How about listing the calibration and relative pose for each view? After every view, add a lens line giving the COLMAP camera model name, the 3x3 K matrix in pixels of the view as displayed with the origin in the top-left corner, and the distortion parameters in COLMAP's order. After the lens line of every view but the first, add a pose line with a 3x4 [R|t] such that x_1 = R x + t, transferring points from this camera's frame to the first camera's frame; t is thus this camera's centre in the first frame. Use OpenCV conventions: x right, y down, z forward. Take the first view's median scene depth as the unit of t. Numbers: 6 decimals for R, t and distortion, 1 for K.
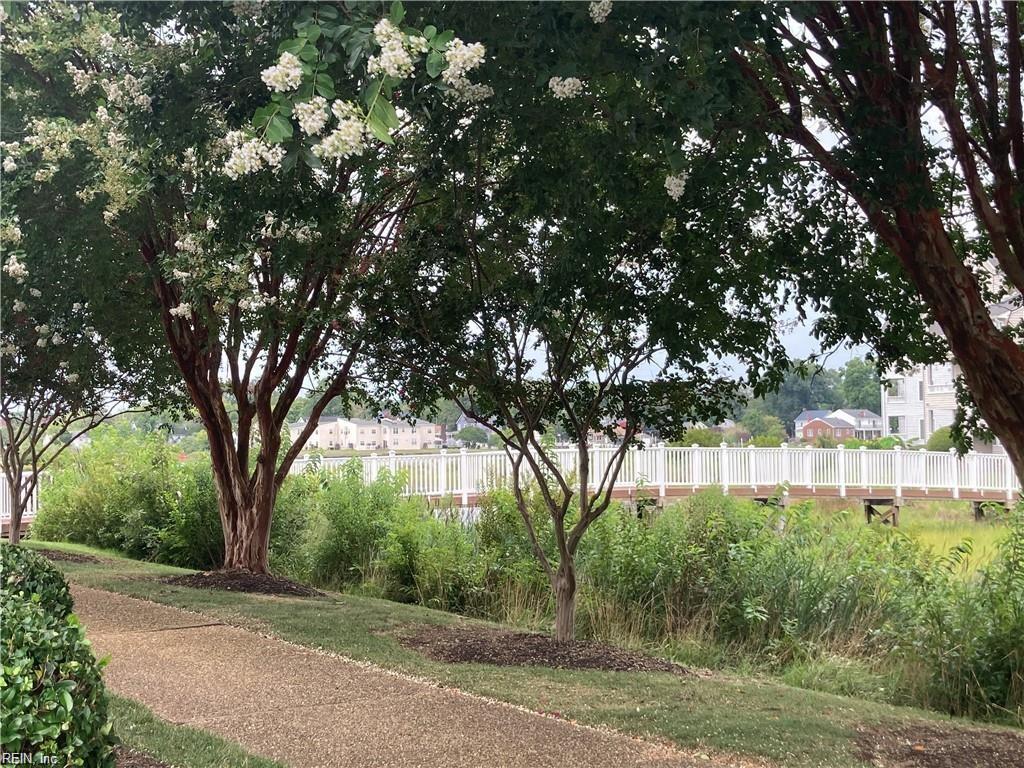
lens RADIAL K [[1377.7, 0, 512.2], [0, 1377.7, 383.9], [0, 0, 1]] dist [0.009405, 0.000000]
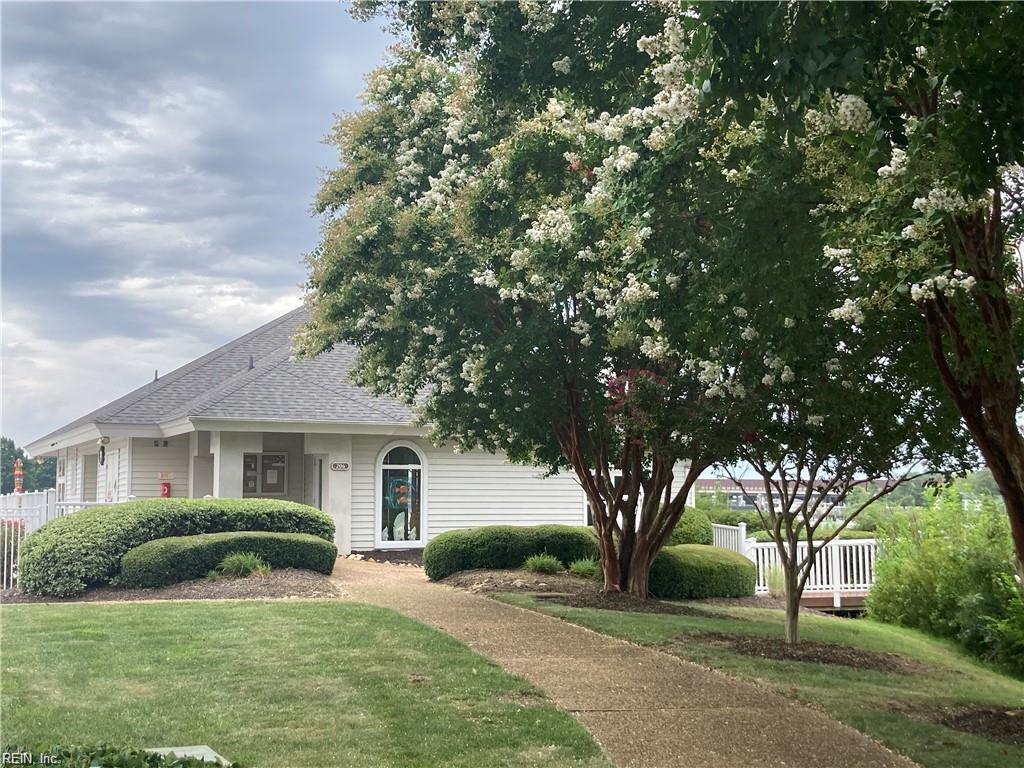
lens RADIAL K [[1377.7, 0, 512.4], [0, 1377.7, 381.7], [0, 0, 1]] dist [0.009405, 0.000000]
pose [[0.809039, -0.038014, -0.586524, -0.009719], [0.011186, 0.998721, -0.049300, 0.003584], [0.587649, 0.033324, 0.808430, 0.178907]]
